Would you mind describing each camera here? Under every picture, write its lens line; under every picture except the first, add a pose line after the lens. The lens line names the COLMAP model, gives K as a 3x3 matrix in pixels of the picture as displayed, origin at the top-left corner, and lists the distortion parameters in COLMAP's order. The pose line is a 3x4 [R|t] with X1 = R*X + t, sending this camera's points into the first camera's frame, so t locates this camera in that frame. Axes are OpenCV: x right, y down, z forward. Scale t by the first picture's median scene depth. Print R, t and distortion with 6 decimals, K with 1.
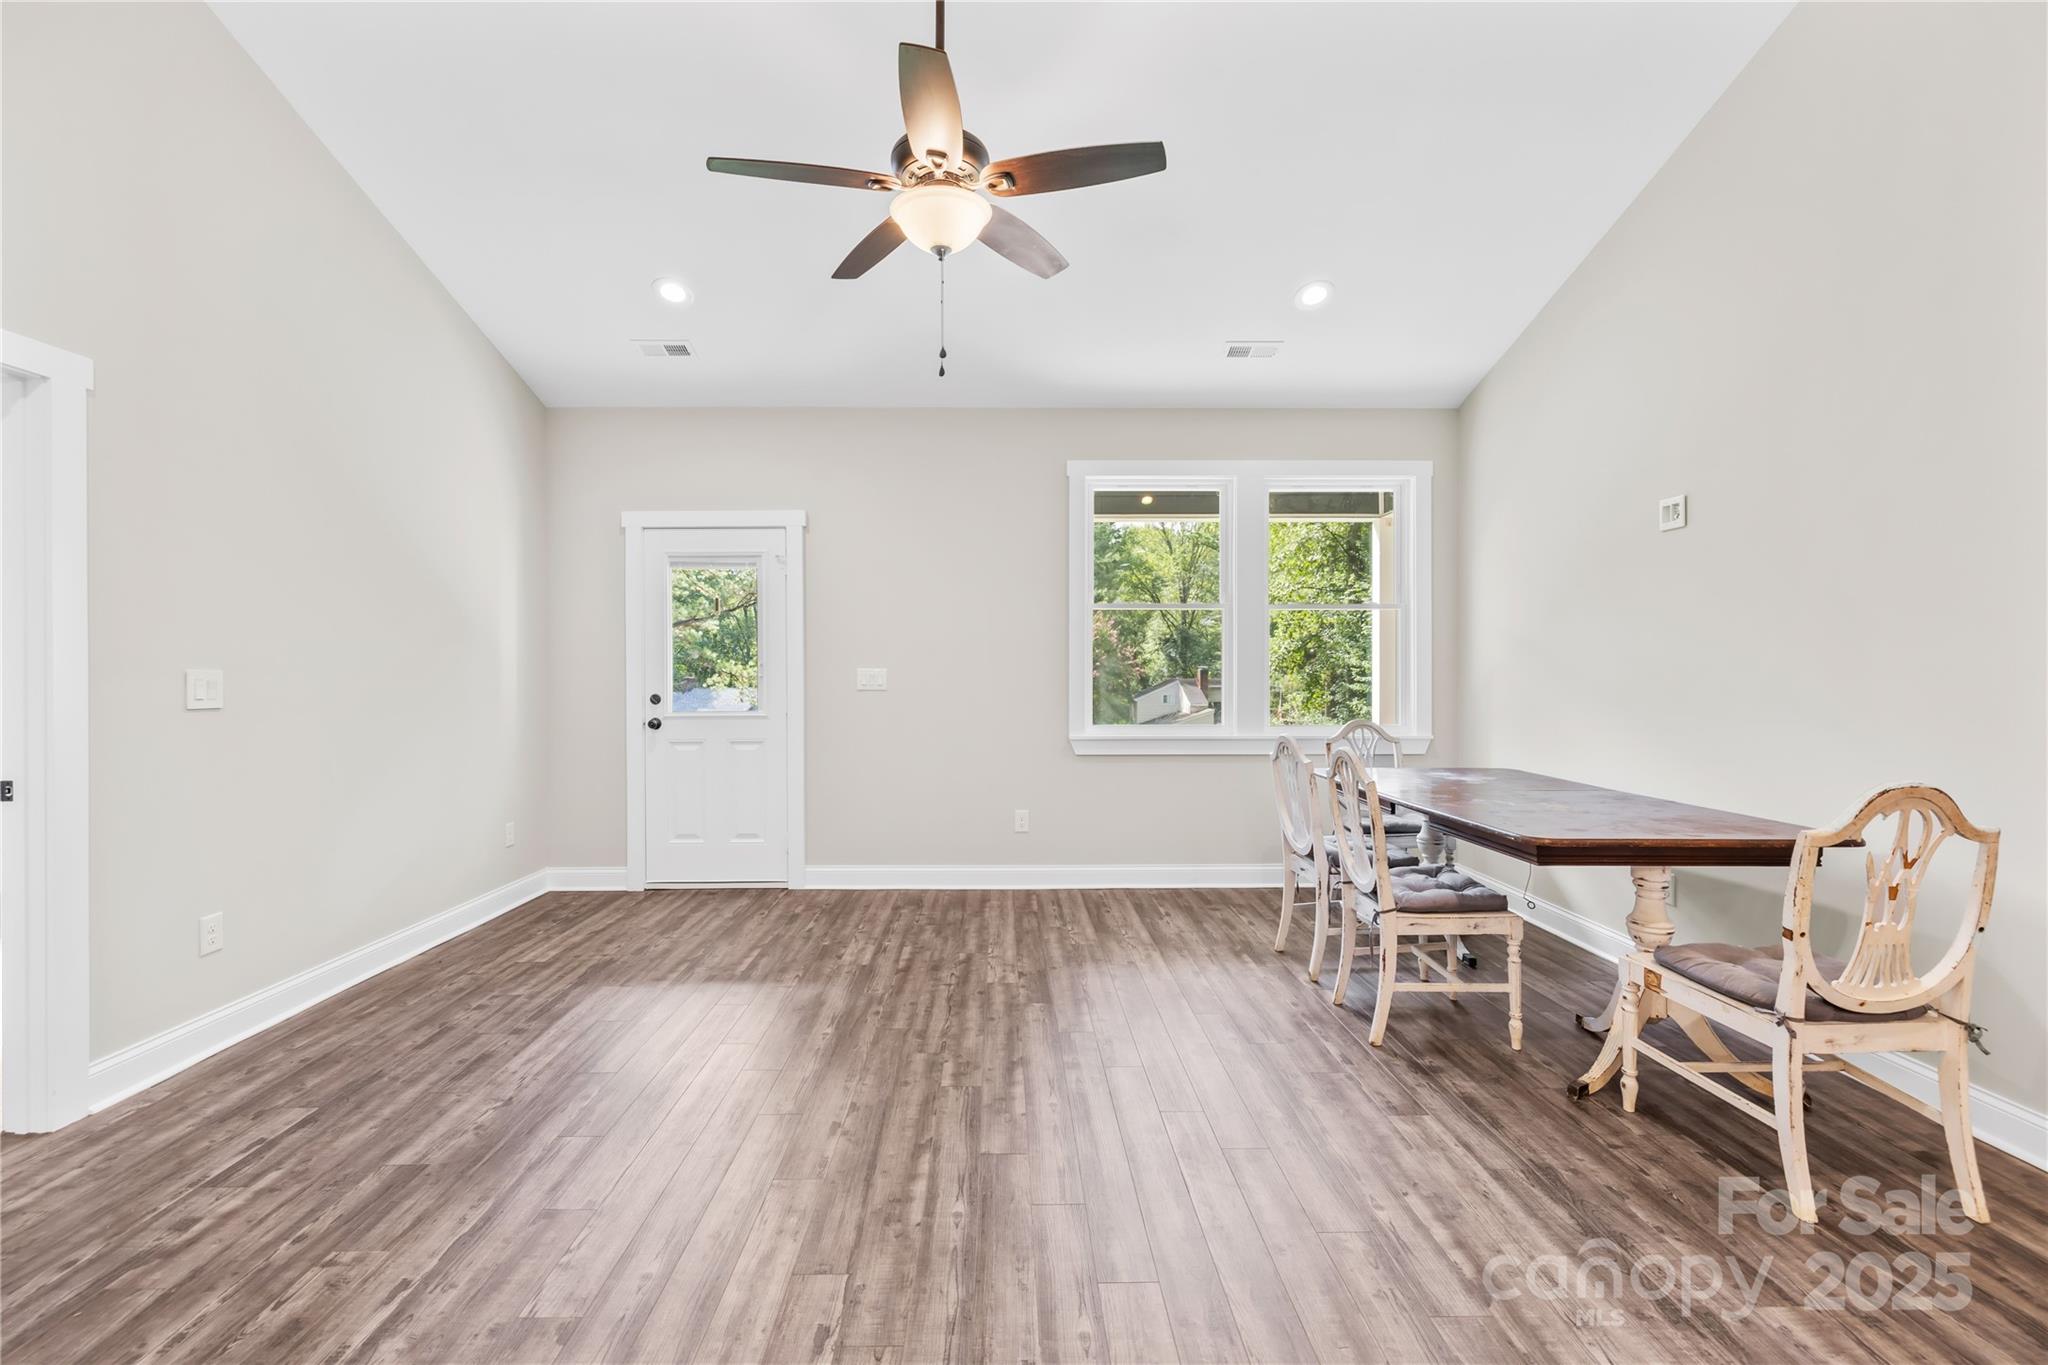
lens RADIAL K [[868.2, 0, 1016.3], [0, 868.2, 673.6], [0, 0, 1]] dist [0.005371, -0.000111]
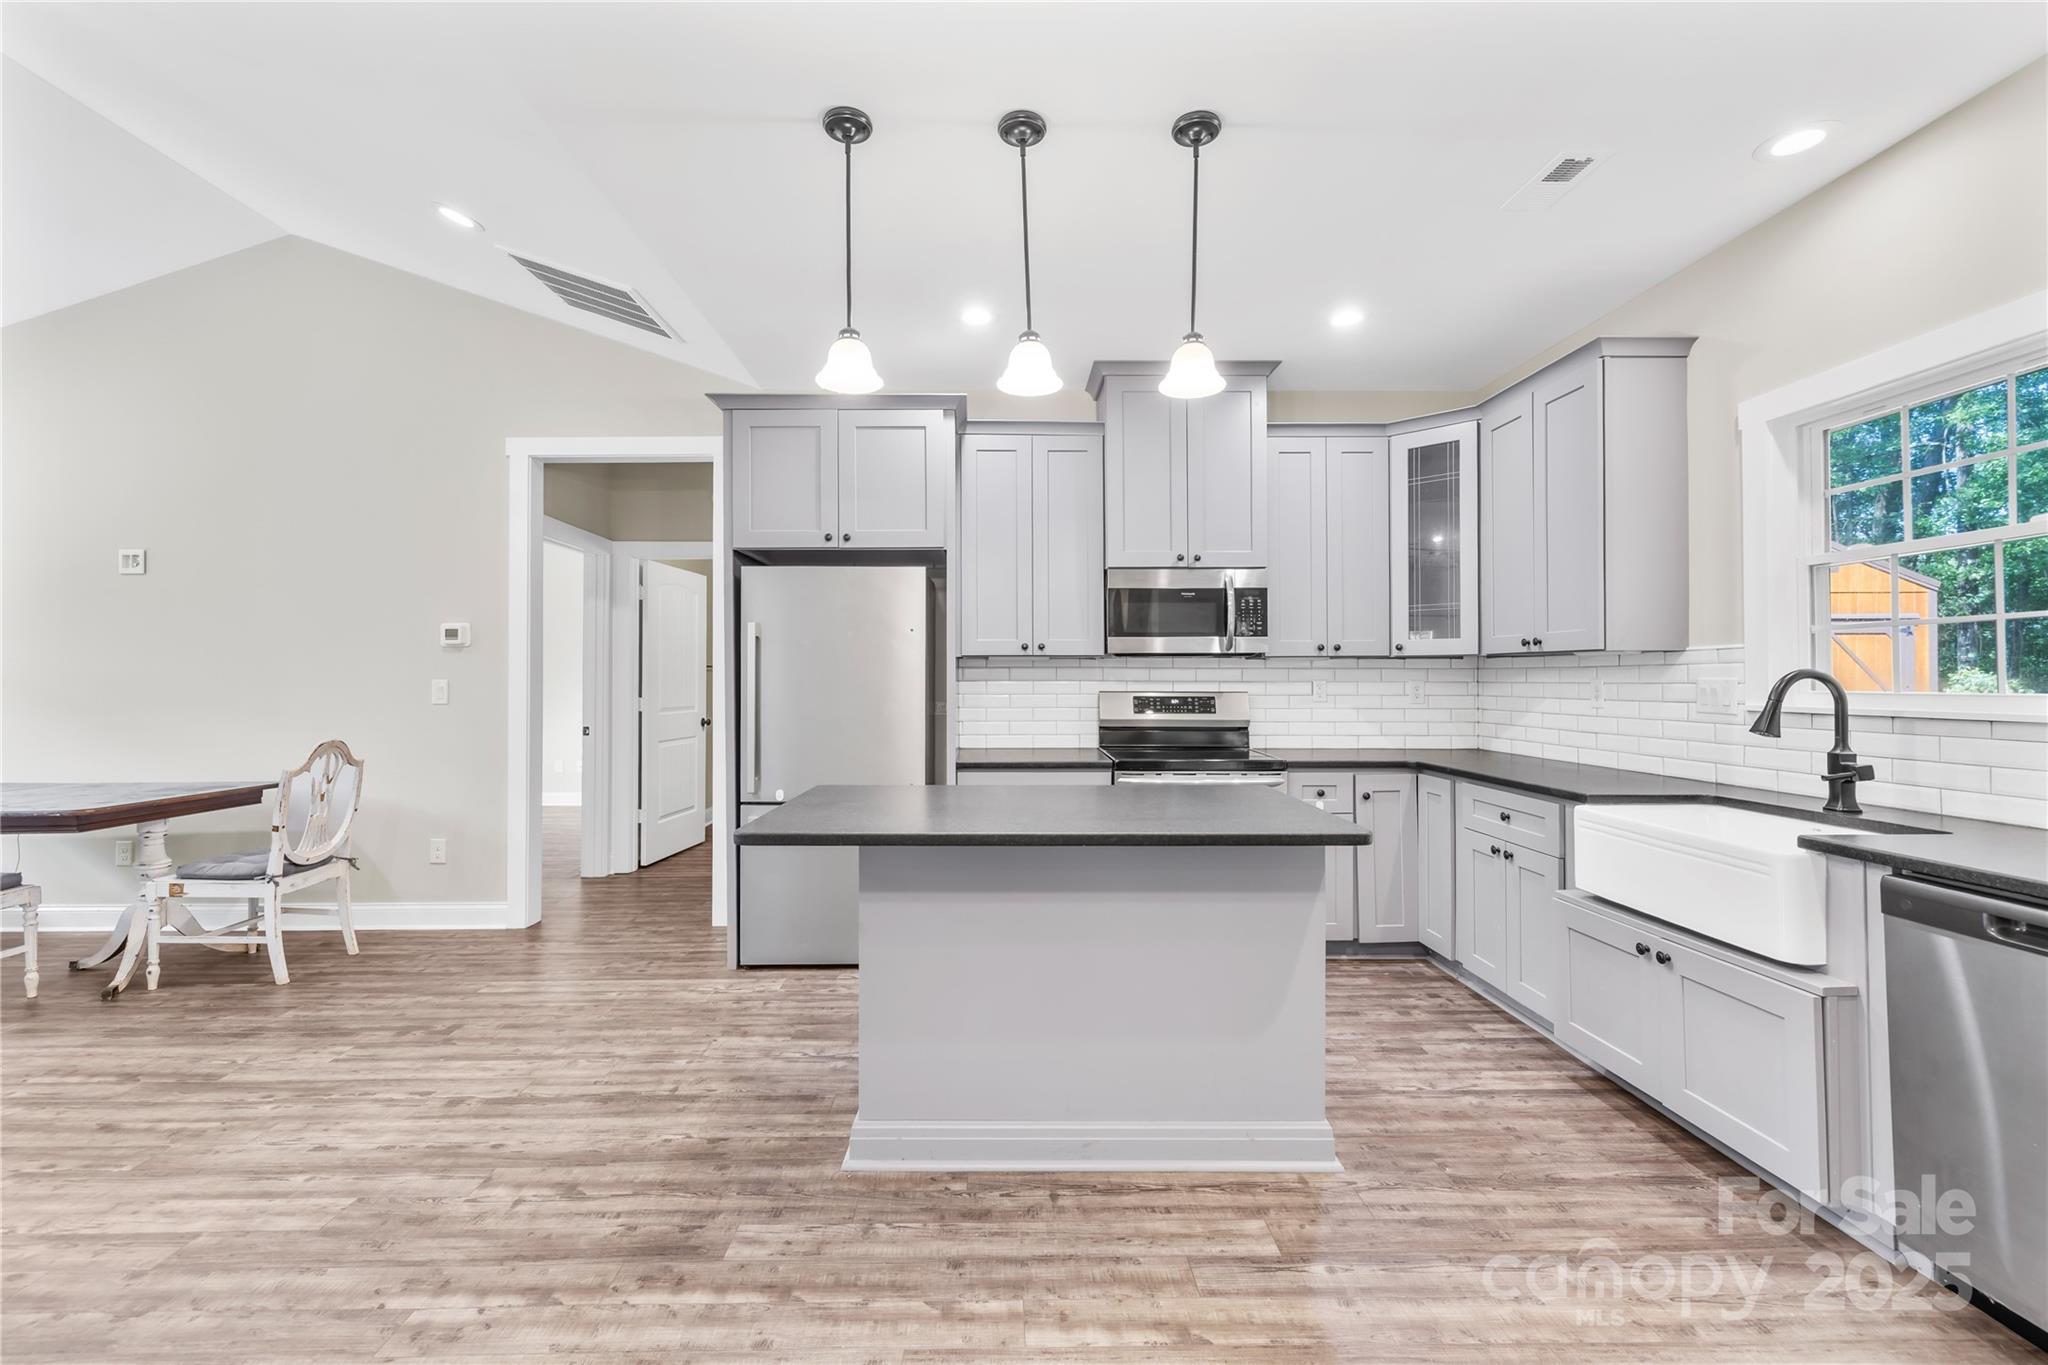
lens RADIAL K [[865.7, 0, 989.3], [0, 865.7, 672.6], [0, 0, 1]] dist [0.001045, -0.000068]
pose [[0.015287, 0.010944, 0.999823, -0.591246], [0.006365, 0.999919, -0.011042, 0.003518], [-0.999863, 0.006533, 0.015216, -0.335755]]
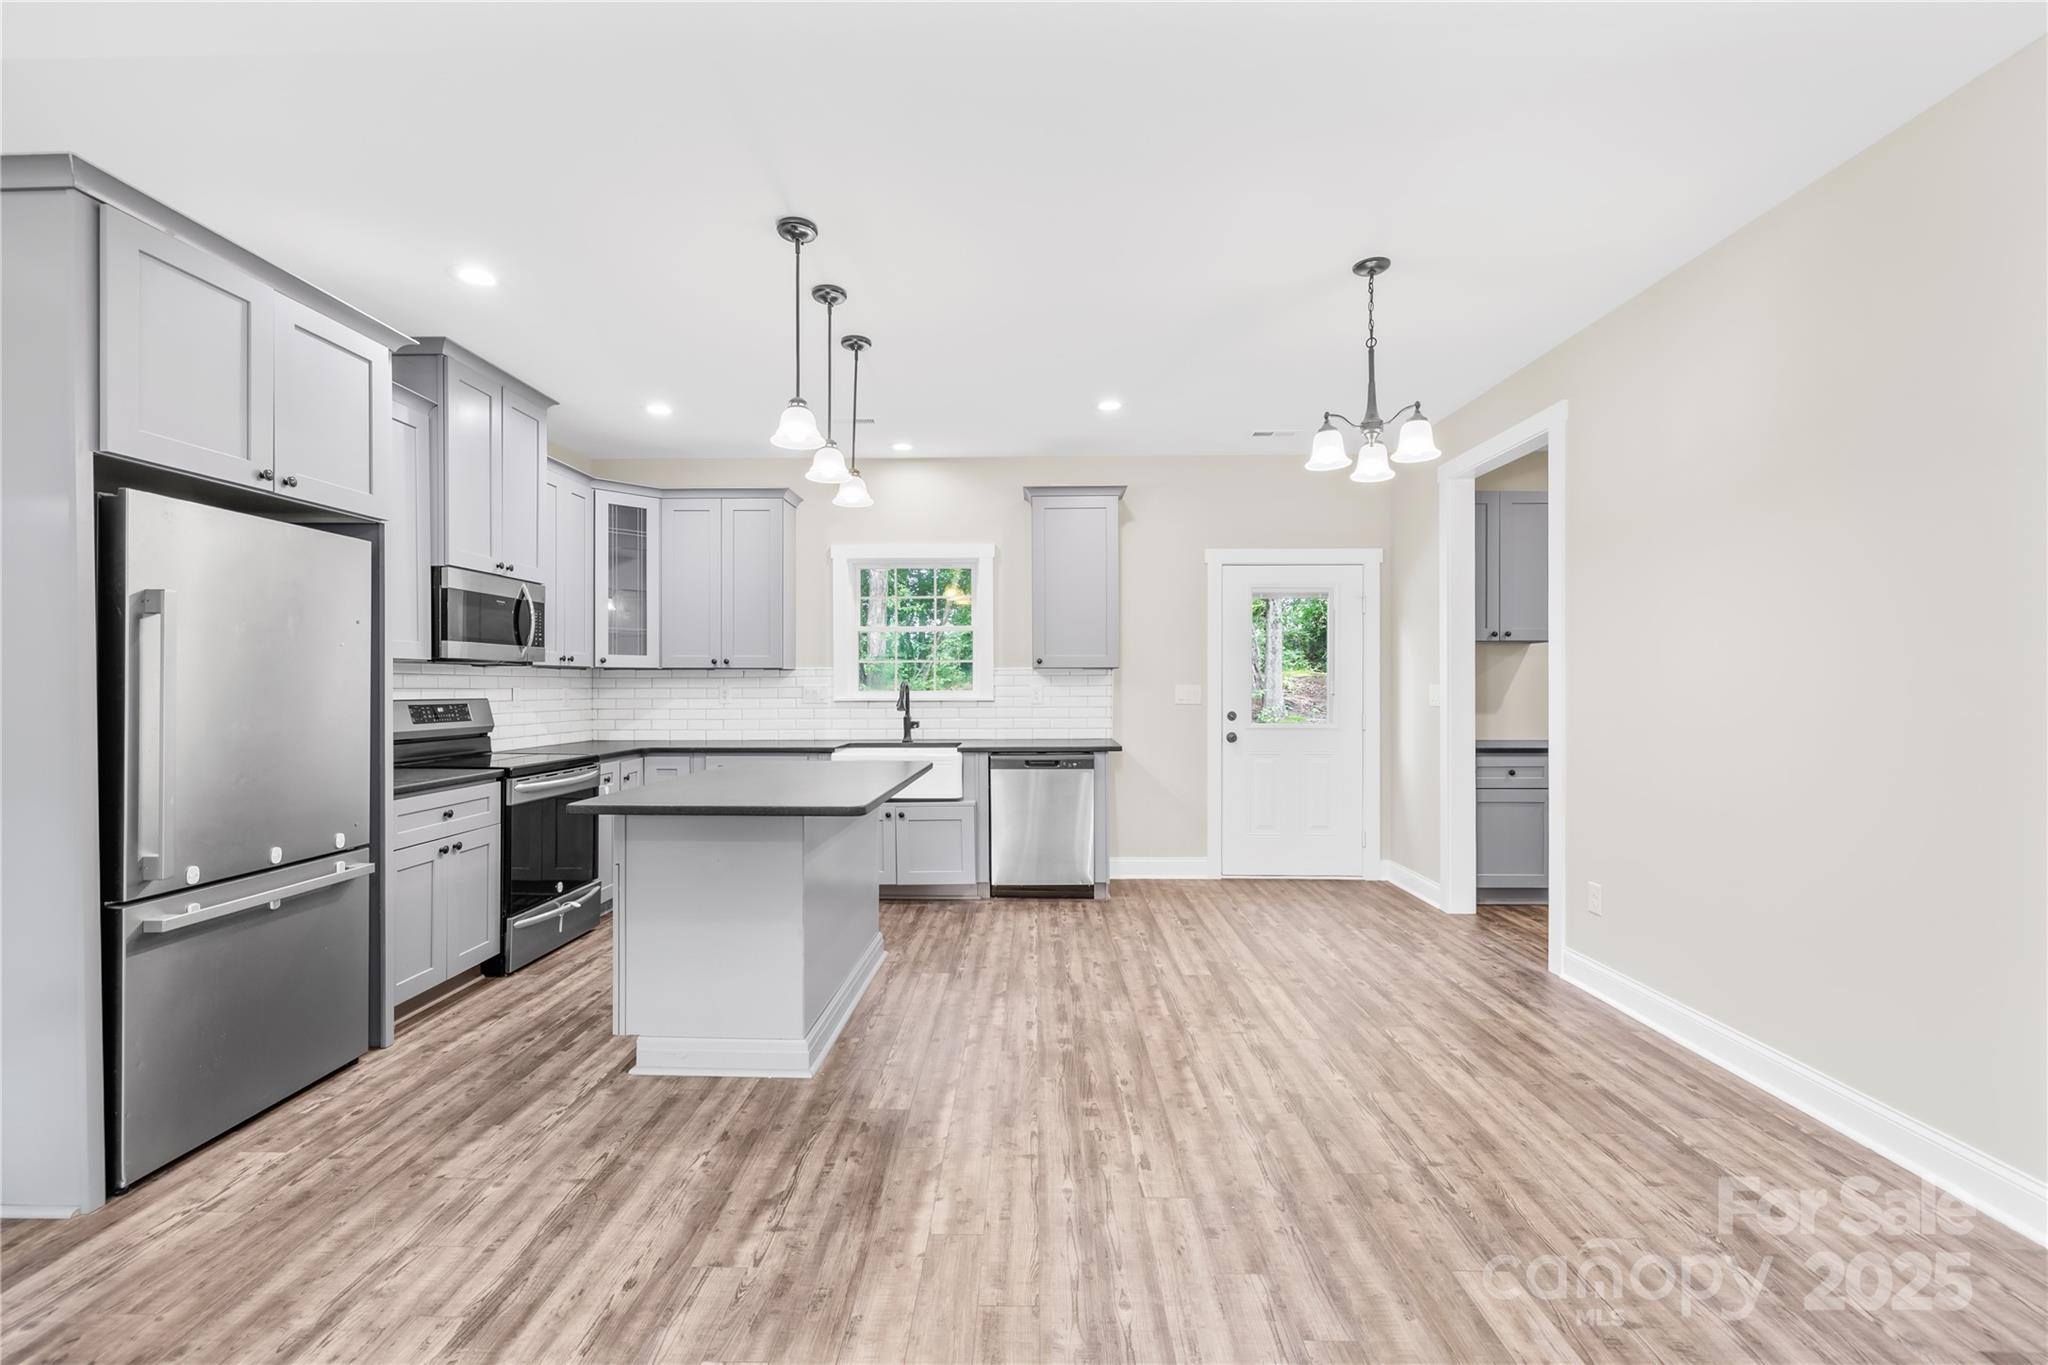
lens RADIAL K [[885.8, 0, 1016.8], [0, 885.8, 685.2], [0, 0, 1]] dist [-0.000540, -0.000344]
pose [[-0.999137, 0.005222, 0.041204, -0.115252], [0.005472, 0.999967, 0.005972, -0.004138], [-0.041172, 0.006192, -0.999133, 0.722037]]
